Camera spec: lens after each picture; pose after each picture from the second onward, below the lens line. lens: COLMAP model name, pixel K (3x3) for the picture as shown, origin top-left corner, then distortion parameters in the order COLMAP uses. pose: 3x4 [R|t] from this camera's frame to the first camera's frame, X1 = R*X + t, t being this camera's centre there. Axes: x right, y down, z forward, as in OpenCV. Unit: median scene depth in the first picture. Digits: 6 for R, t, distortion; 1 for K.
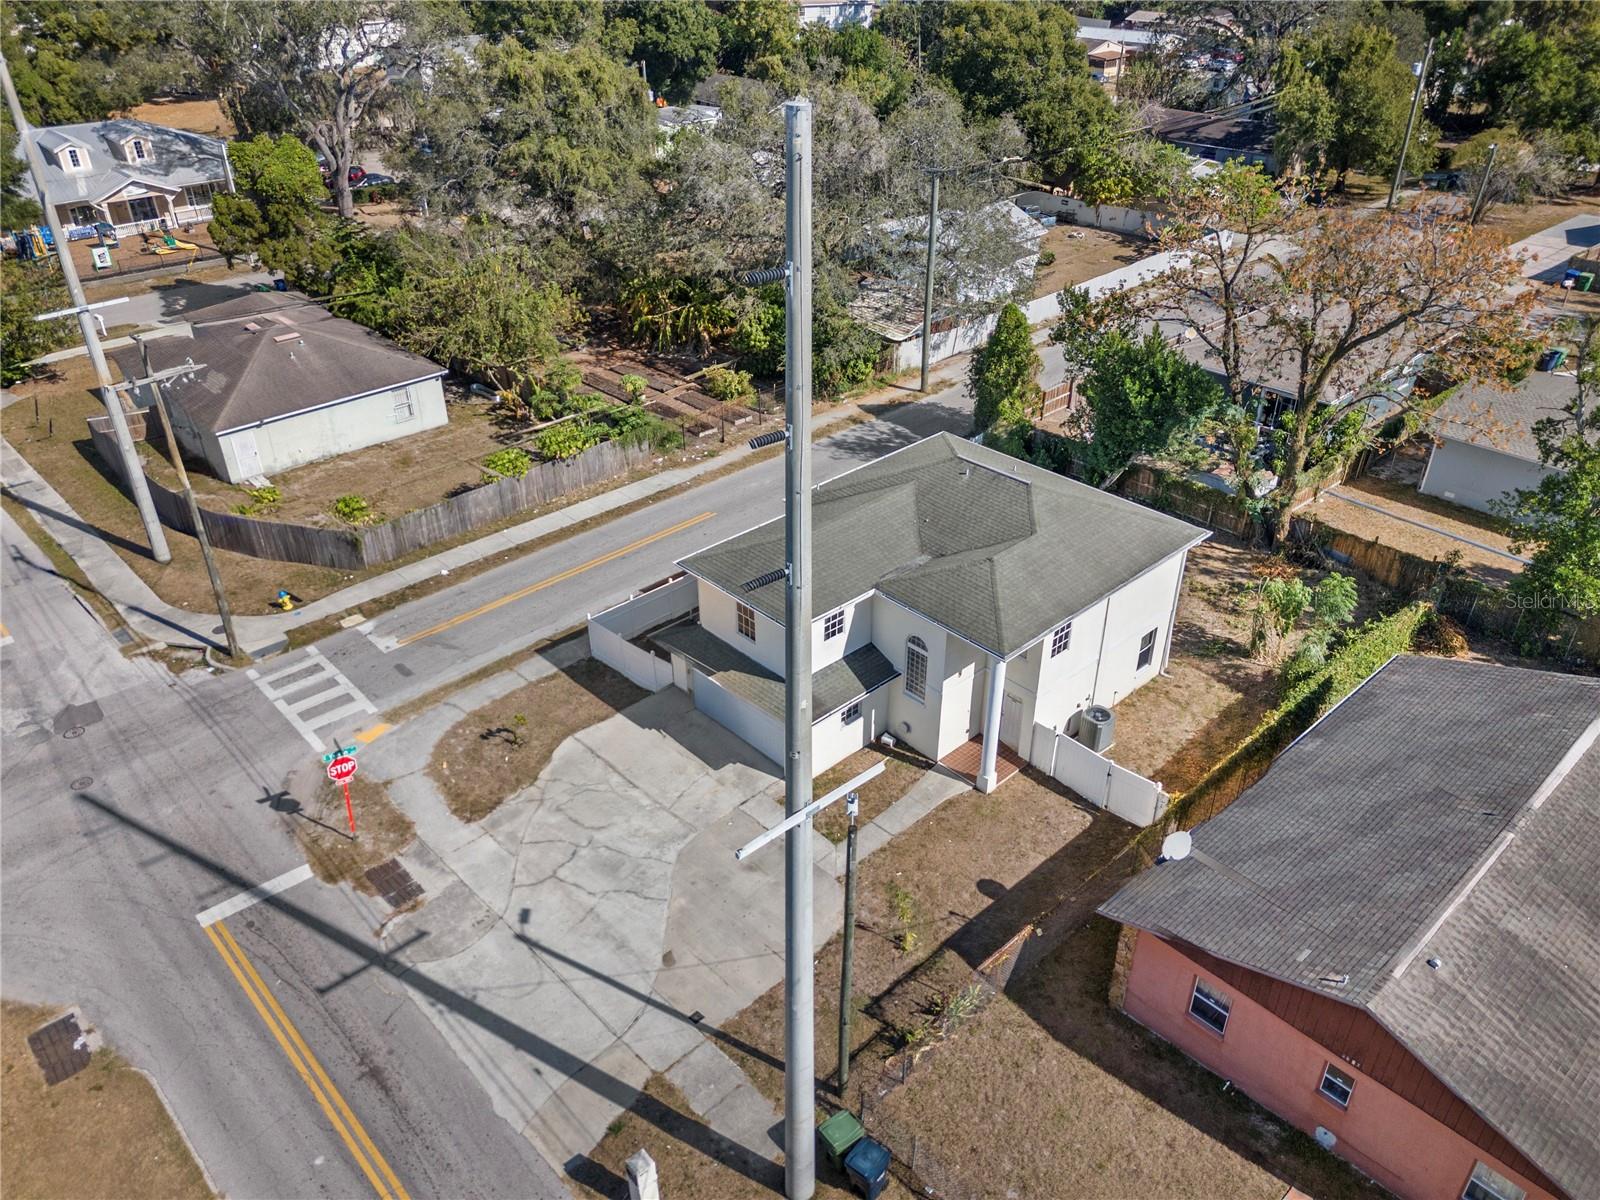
lens RADIAL K [[1168.6, 0, 797.6], [0, 1168.6, 606.3], [0, 0, 1]] dist [0.081647, -0.095972]
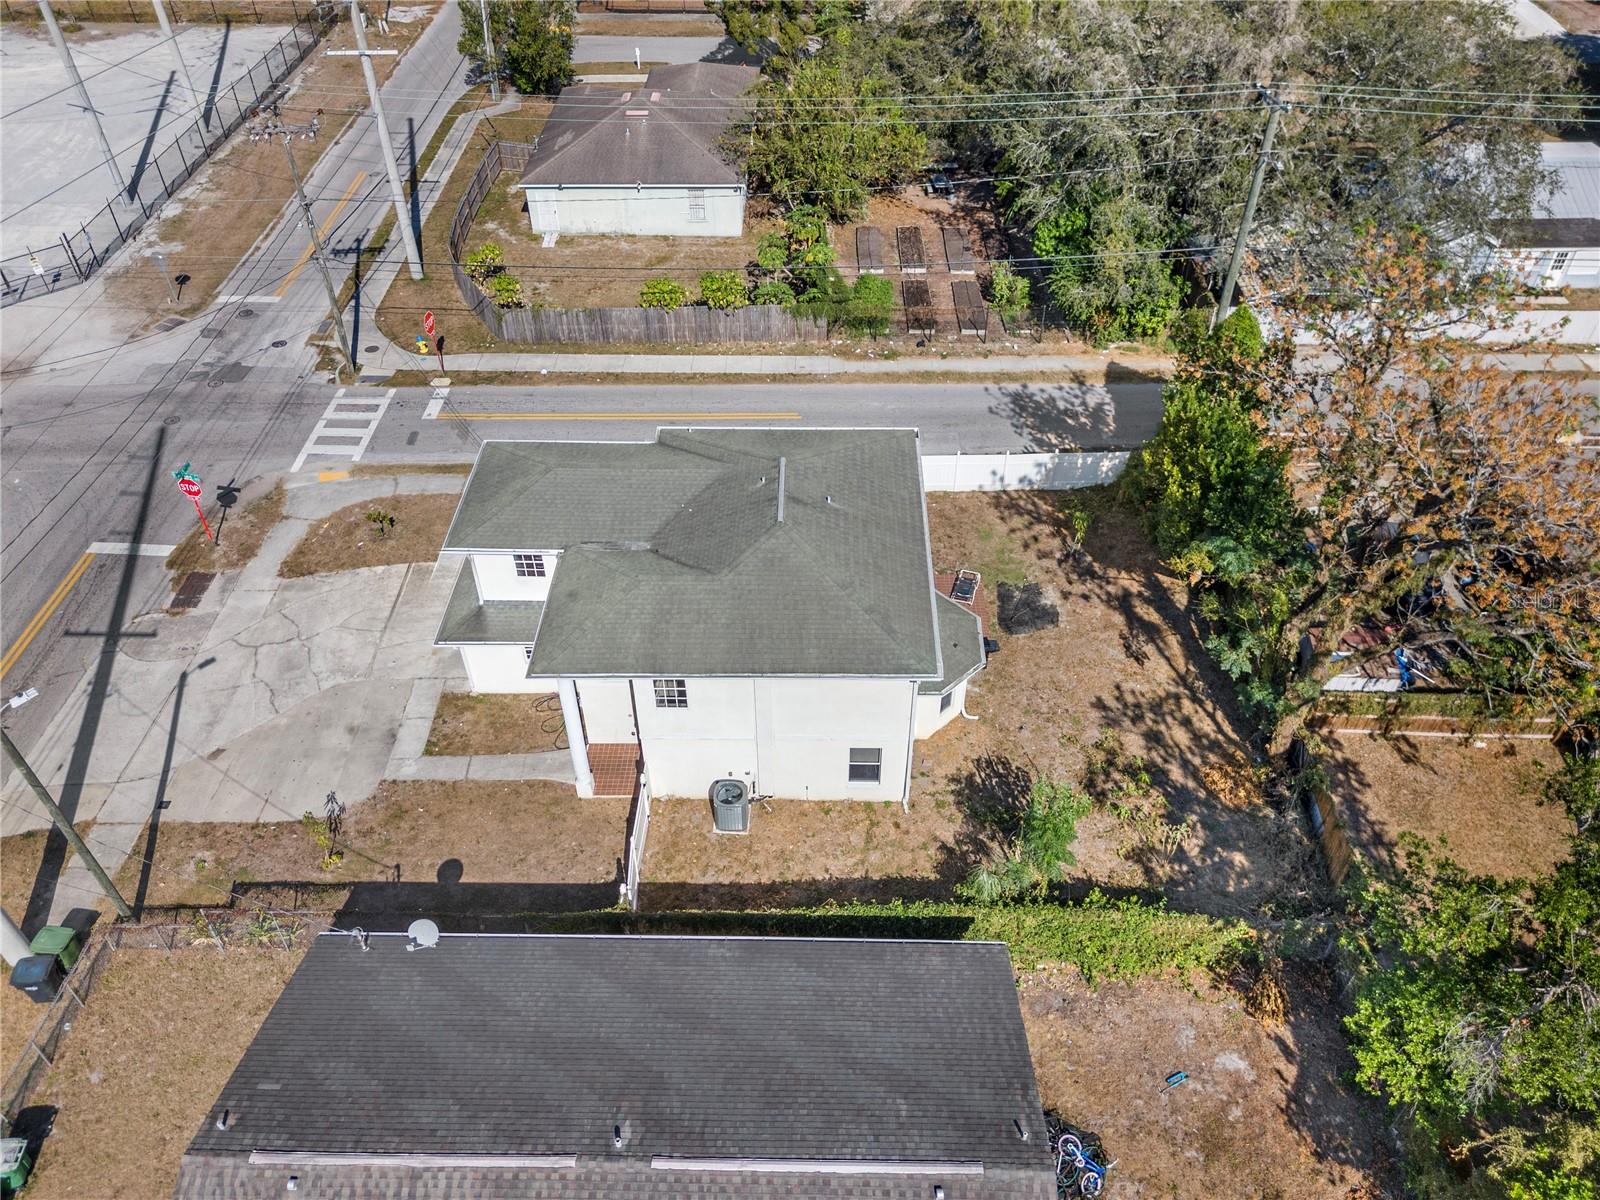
lens RADIAL K [[1168.6, 0, 797.6], [0, 1168.6, 606.3], [0, 0, 1]] dist [0.081647, -0.095972]
pose [[0.719156, 0.464141, -0.517096, 0.704003], [-0.363248, 0.885525, 0.289649, -0.313701], [0.592339, -0.020469, 0.805429, 0.343652]]
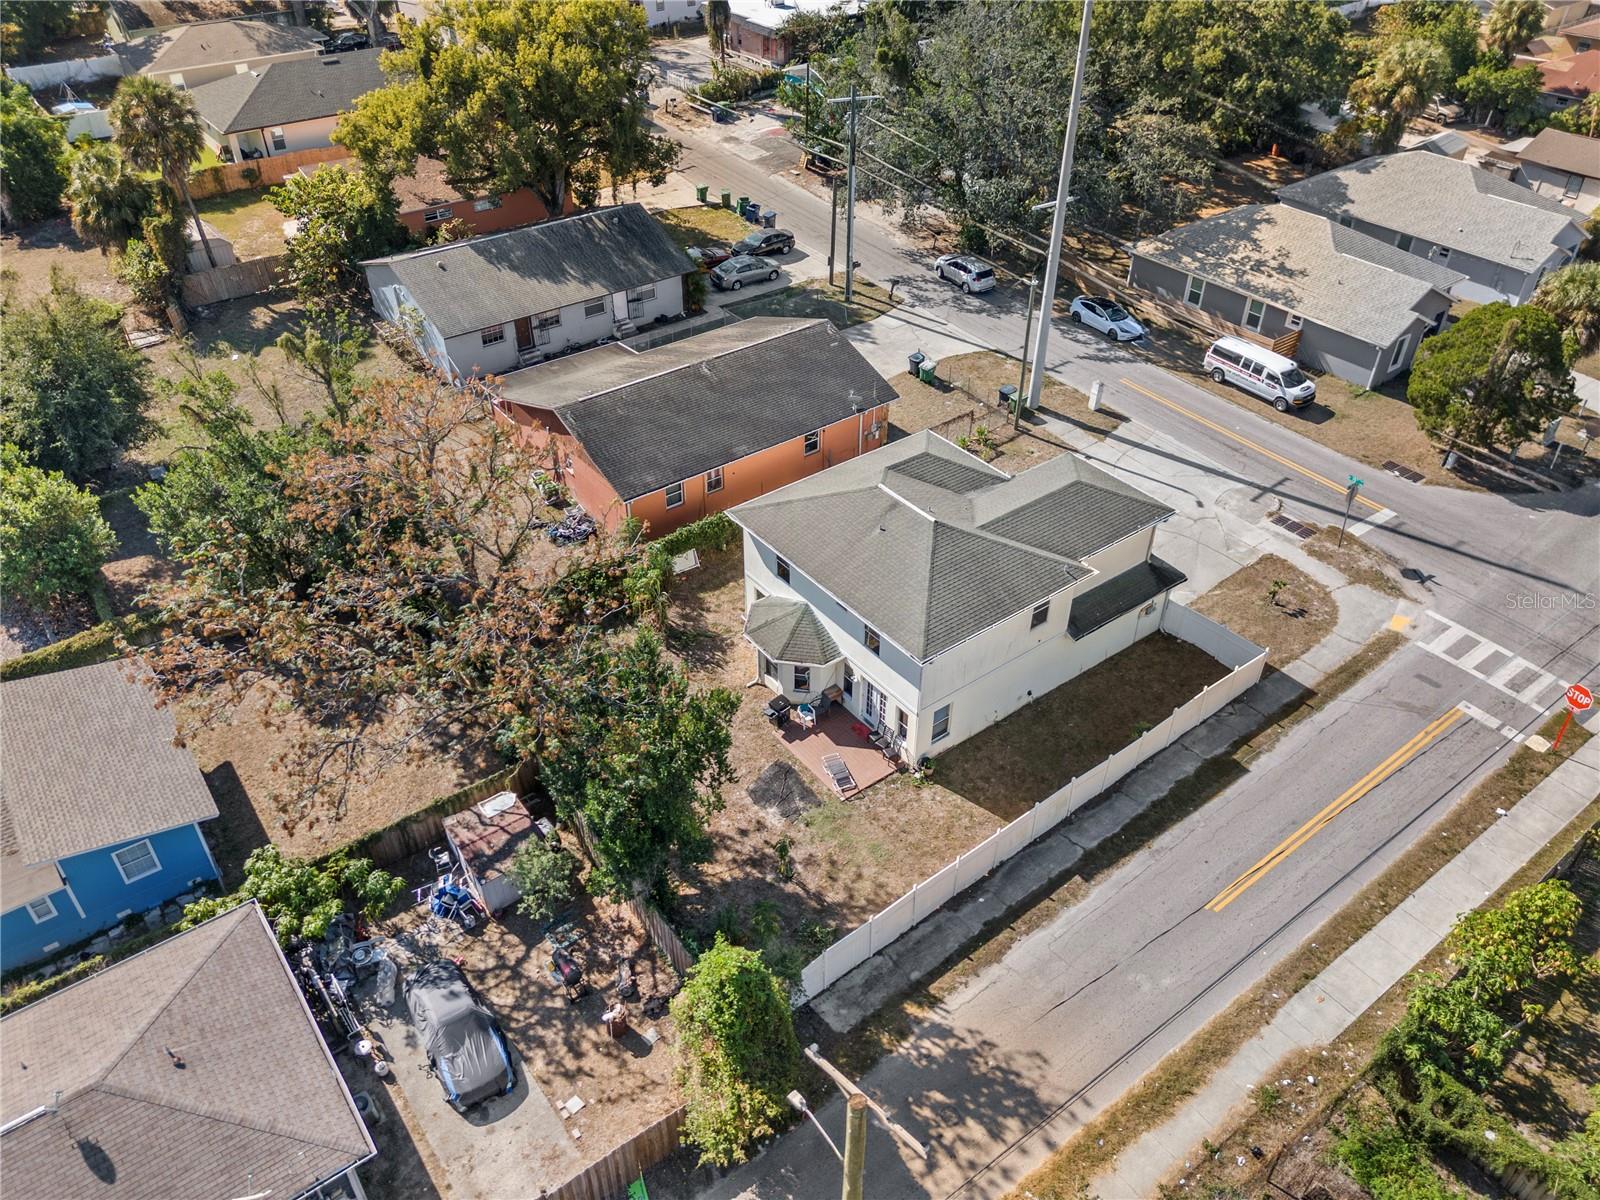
lens RADIAL K [[1168.6, 0, 797.6], [0, 1168.6, 606.3], [0, 0, 1]] dist [0.081647, -0.095972]
pose [[-0.994933, -0.059283, 0.081197, 0.189151], [0.055811, 0.346083, 0.936542, -1.203836], [-0.083622, 0.936329, -0.341021, 1.584710]]
